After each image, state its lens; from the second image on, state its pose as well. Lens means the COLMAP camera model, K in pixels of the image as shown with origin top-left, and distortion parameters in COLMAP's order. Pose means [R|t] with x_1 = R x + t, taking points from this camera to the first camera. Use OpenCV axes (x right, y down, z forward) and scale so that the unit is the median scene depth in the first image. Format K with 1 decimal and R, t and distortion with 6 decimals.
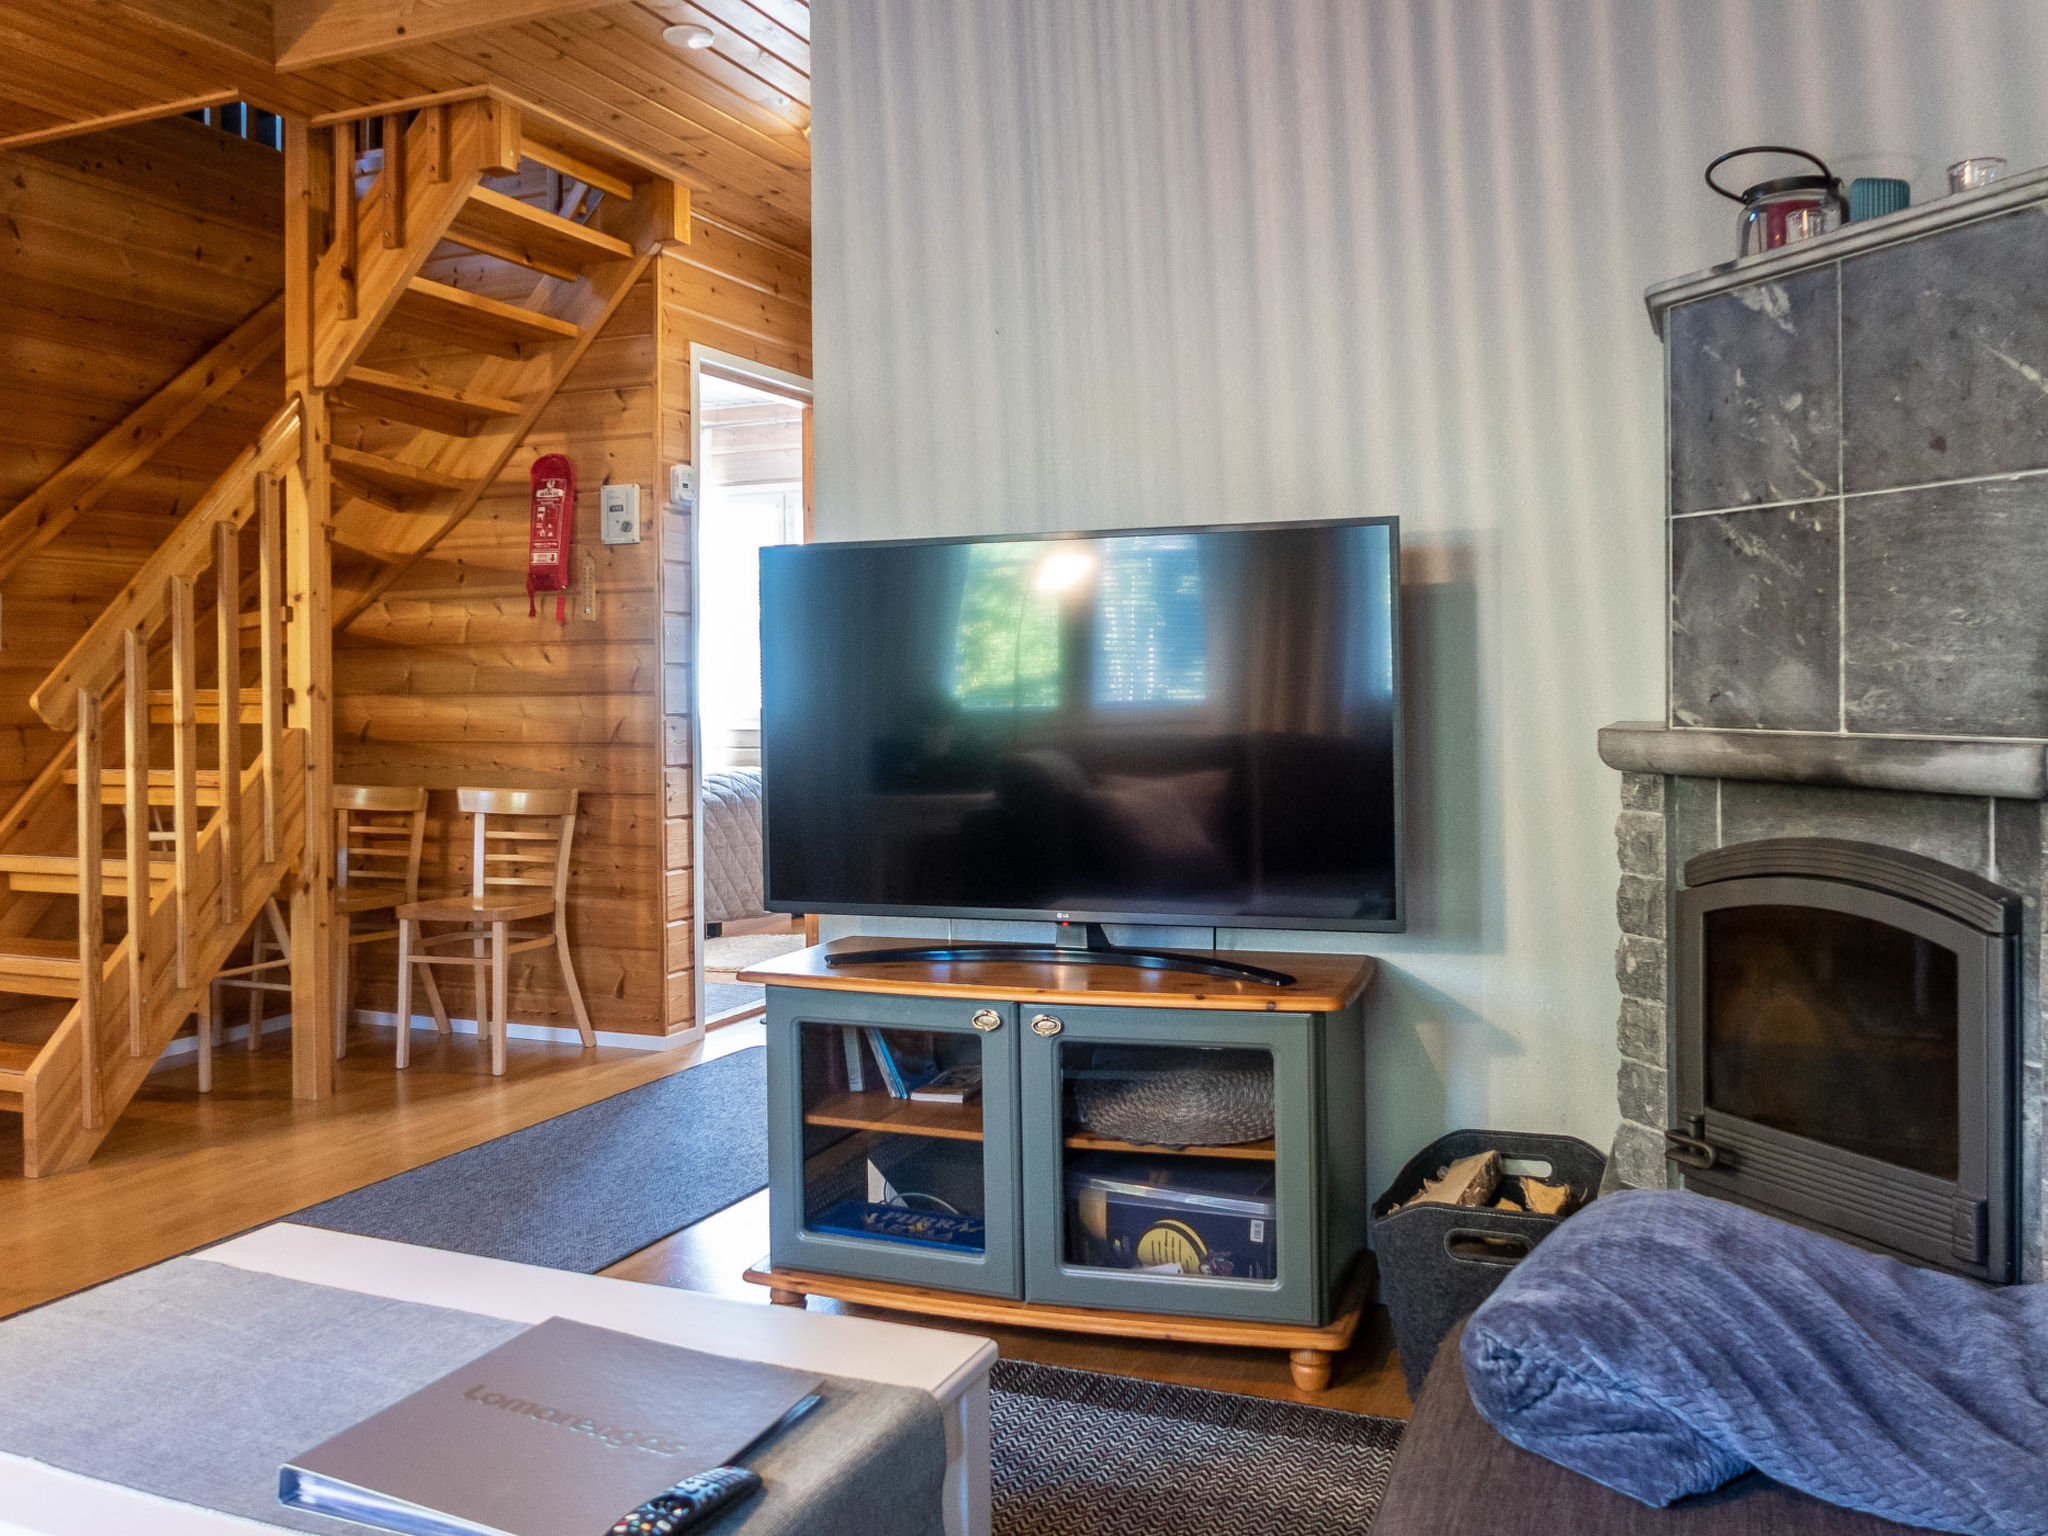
lens RADIAL K [[1672.3, 0, 1061.7], [0, 1672.3, 678.4], [0, 0, 1]] dist [-0.042172, 0.006685]
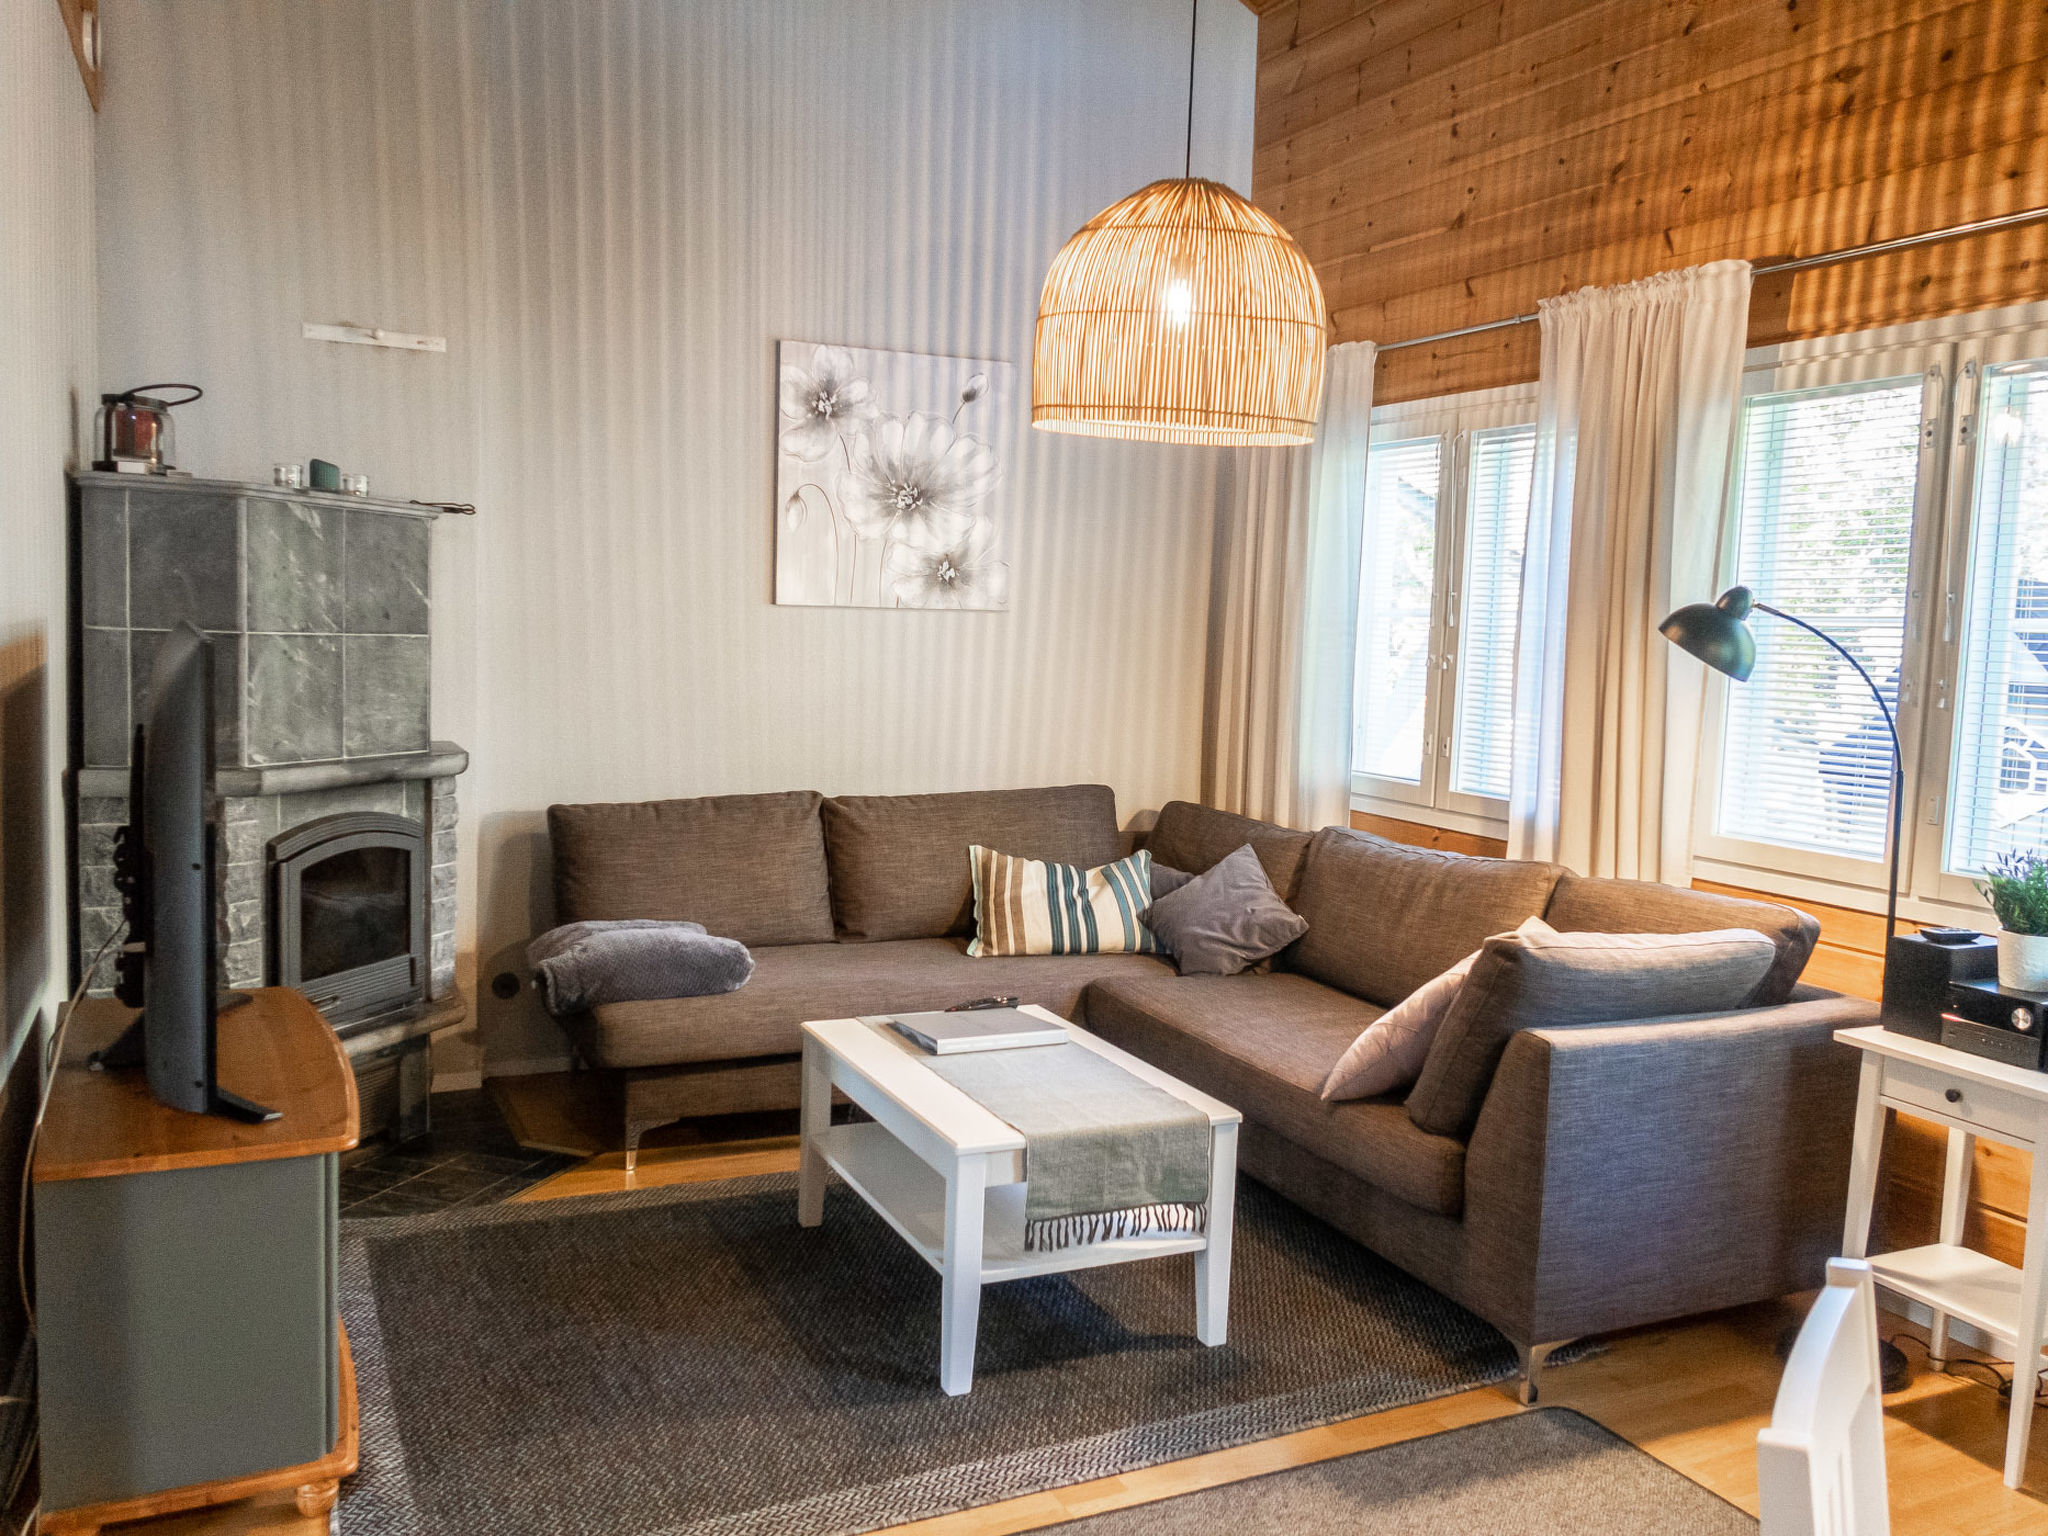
lens RADIAL K [[1584.1, 0, 1029.5], [0, 1584.1, 774.9], [0, 0, 1]] dist [-0.032540, 0.009017]
pose [[-0.746336, -0.084831, 0.660142, -1.297989], [-0.037242, 0.995613, 0.085836, -0.130589], [-0.664527, 0.039477, -0.746221, 1.792636]]
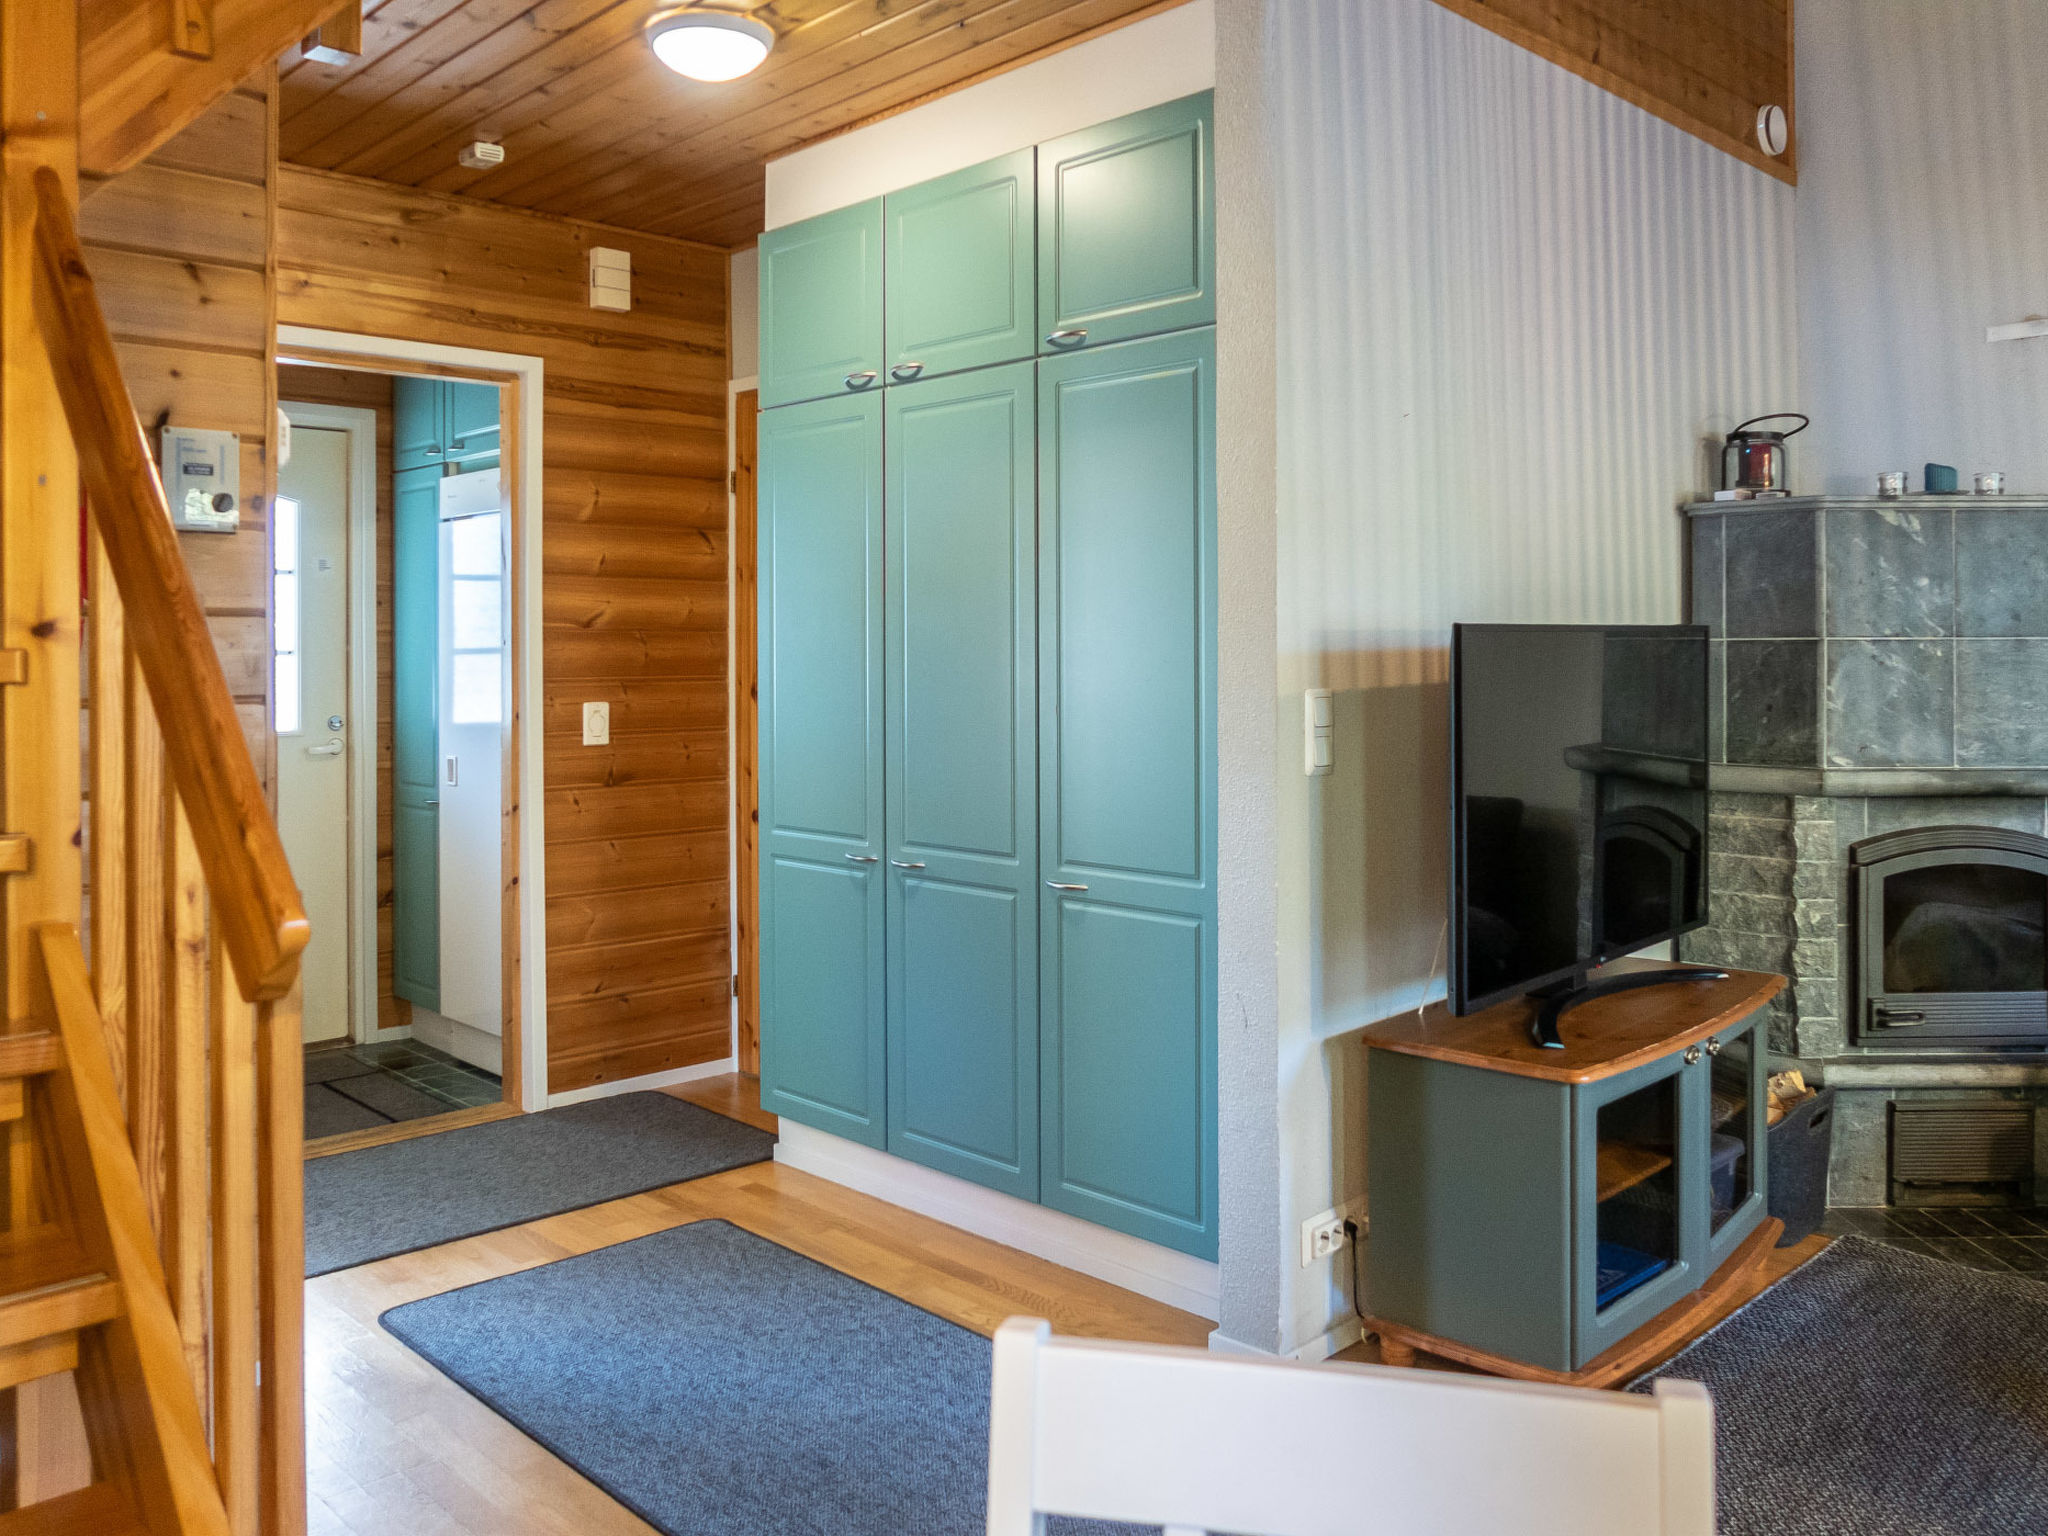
lens RADIAL K [[1617.3, 0, 1031.3], [0, 1617.3, 650.1], [0, 0, 1]] dist [-0.030574, 0.006497]
pose [[0.402791, 0.008105, 0.915256, -1.530416], [0.000678, 0.999958, -0.009153, -0.079432], [-0.915292, 0.004307, 0.402768, 1.193469]]
